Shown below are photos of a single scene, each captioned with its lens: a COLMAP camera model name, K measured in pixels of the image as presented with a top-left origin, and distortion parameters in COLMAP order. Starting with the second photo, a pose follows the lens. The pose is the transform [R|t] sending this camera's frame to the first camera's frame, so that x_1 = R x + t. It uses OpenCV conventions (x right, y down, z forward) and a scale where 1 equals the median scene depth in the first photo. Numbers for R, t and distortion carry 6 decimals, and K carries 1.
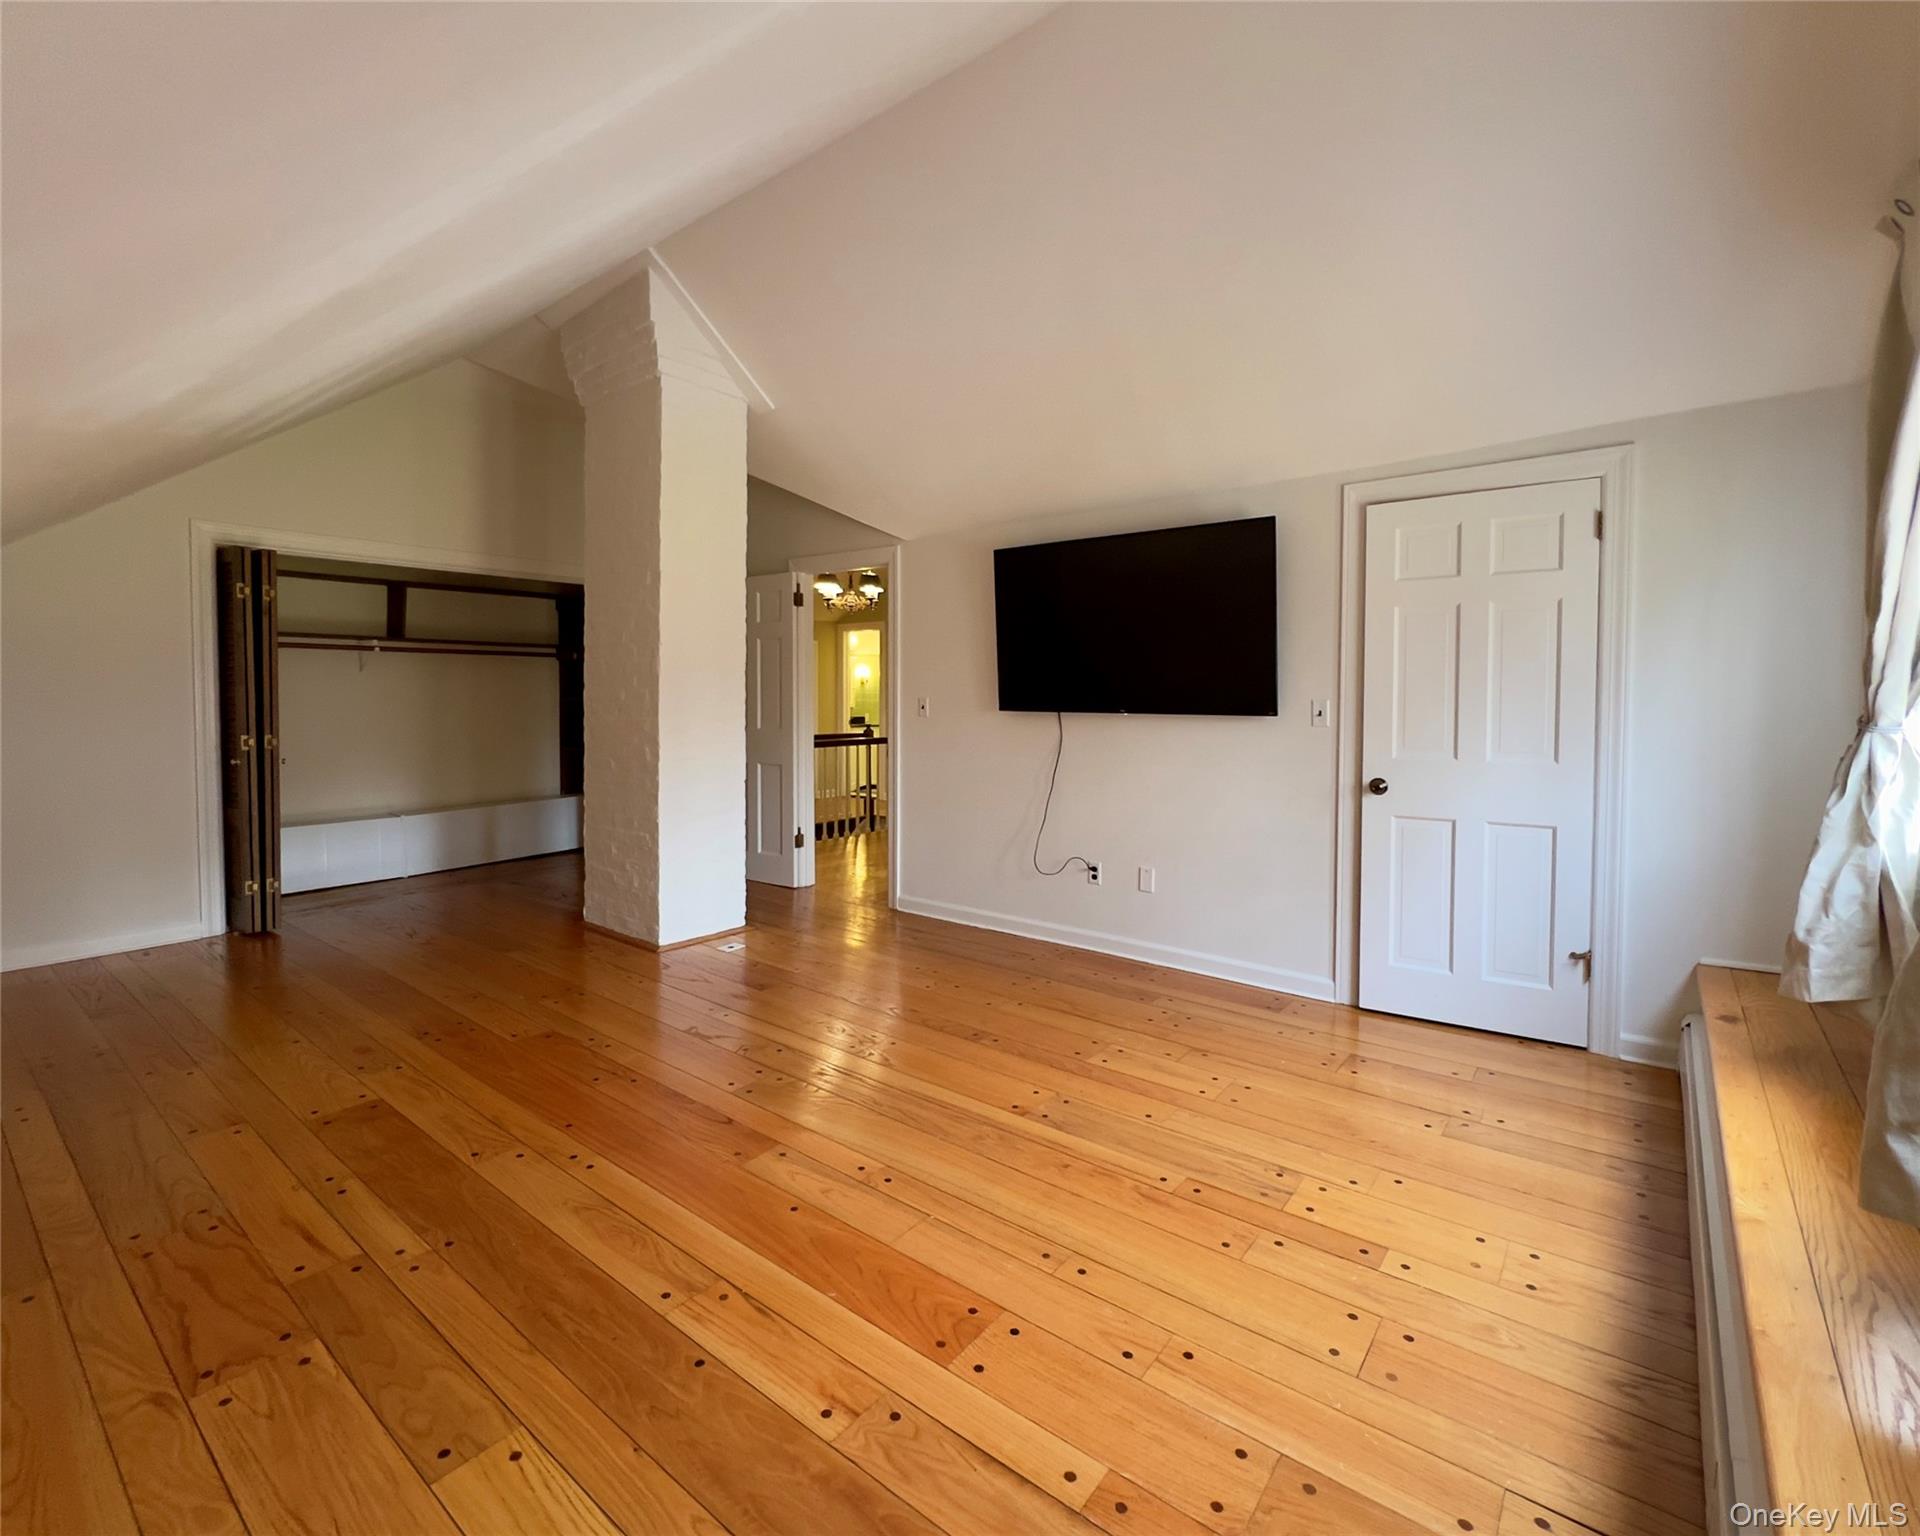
lens RADIAL K [[843.1, 0, 969.1], [0, 843.1, 730.6], [0, 0, 1]] dist [-0.001562, 0.000016]
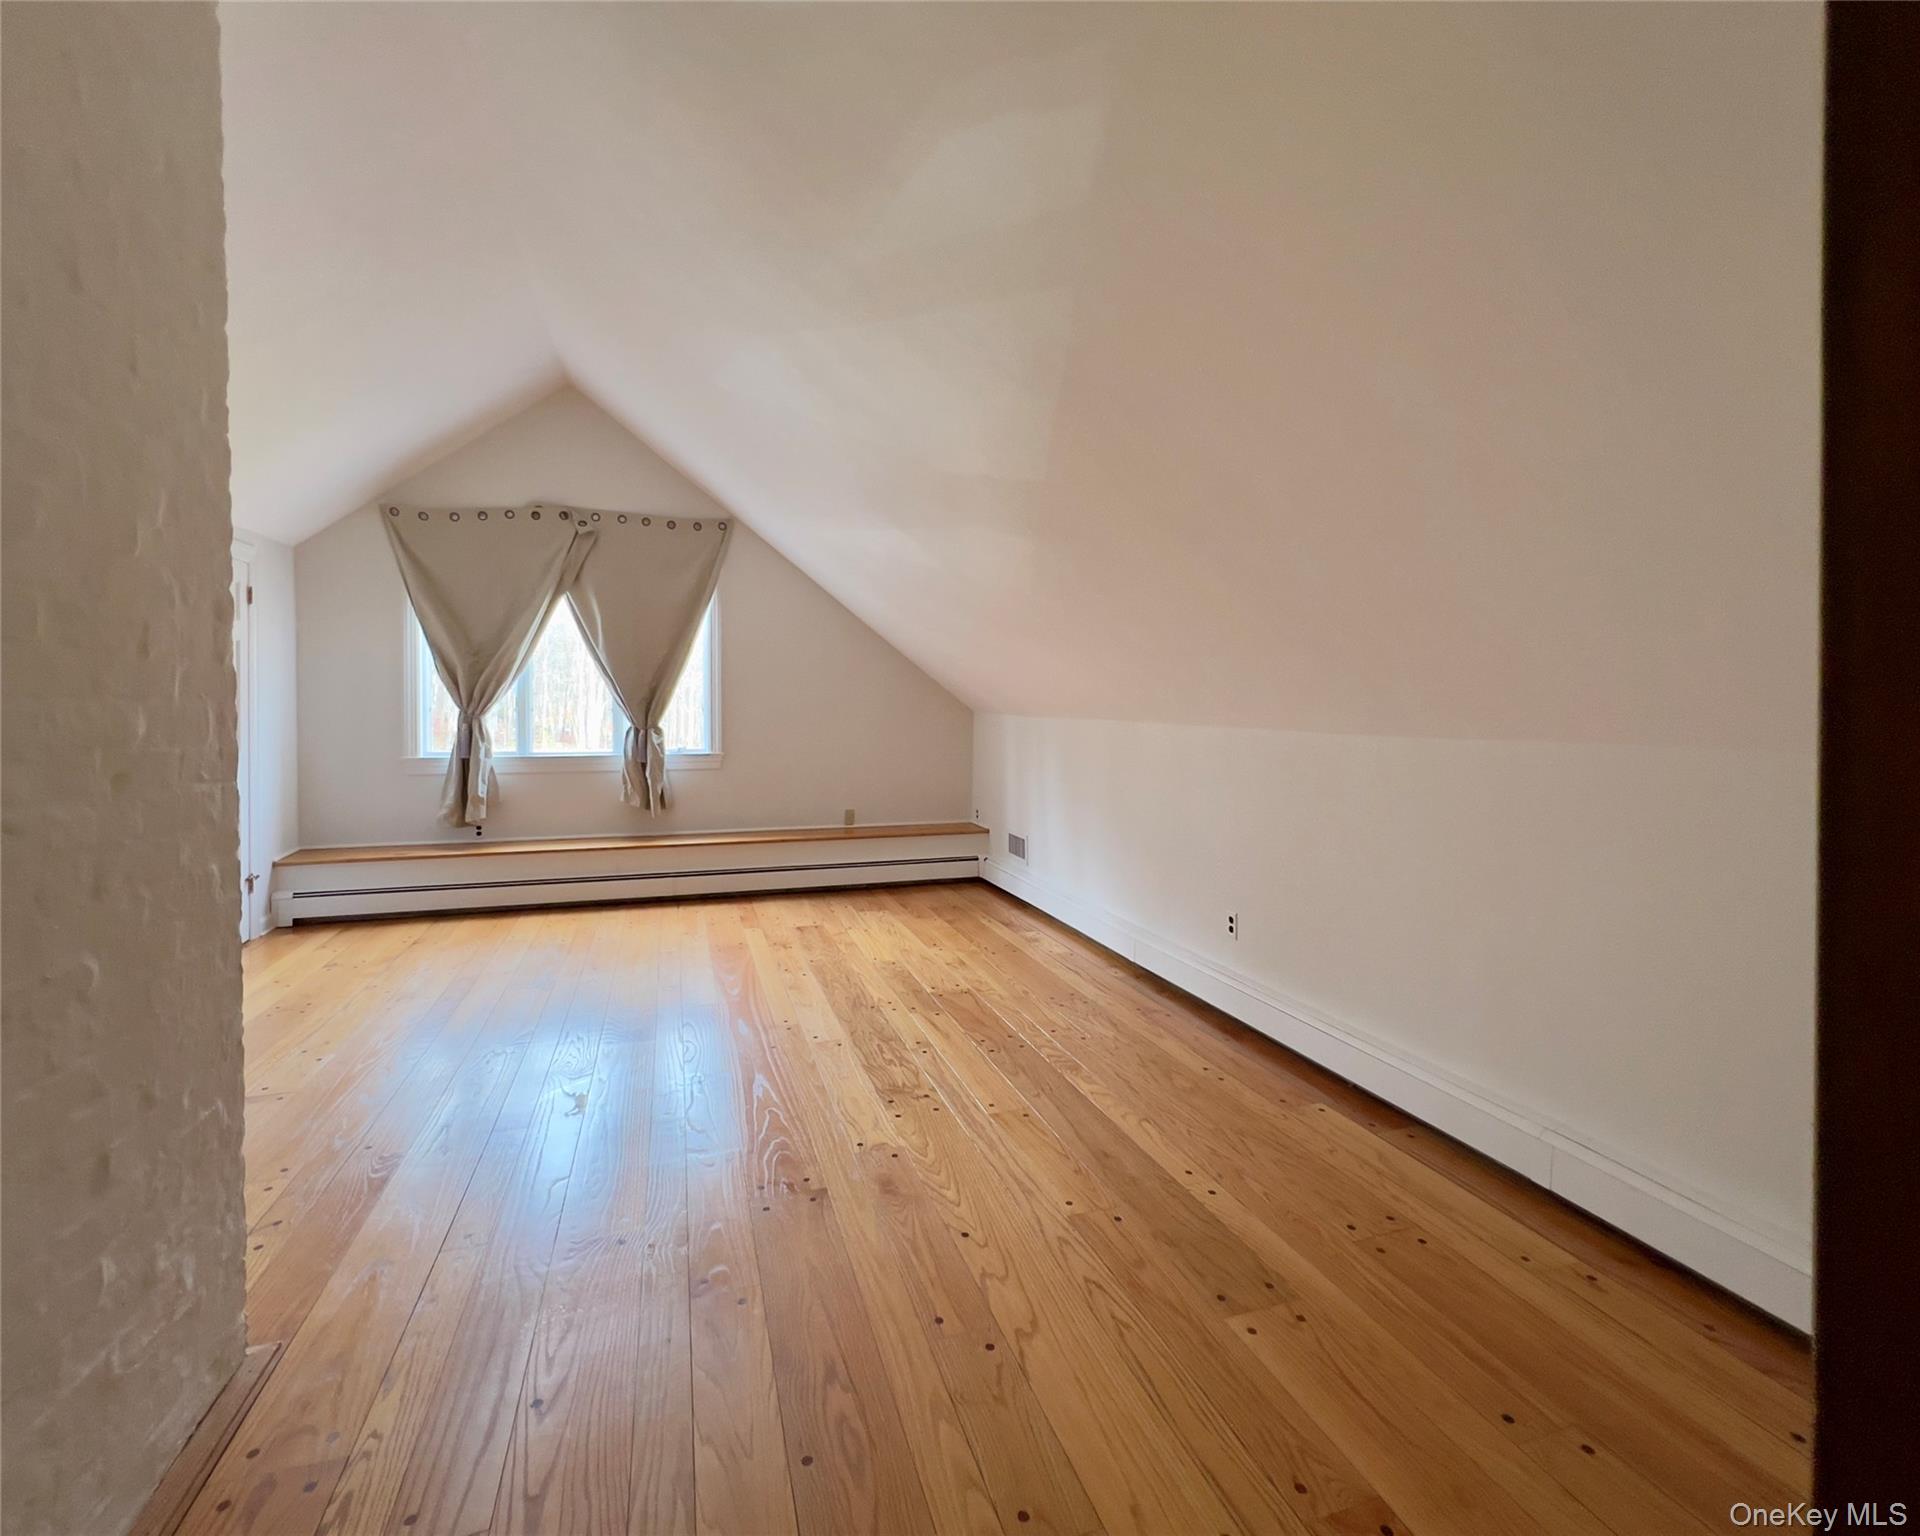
lens RADIAL K [[843.1, 0, 969.1], [0, 843.1, 730.6], [0, 0, 1]] dist [-0.001562, 0.000016]
pose [[-0.829563, -0.016109, 0.558181, -1.359939], [0.024644, 0.997554, 0.065415, -0.075879], [-0.557869, 0.068021, -0.827137, 1.774354]]
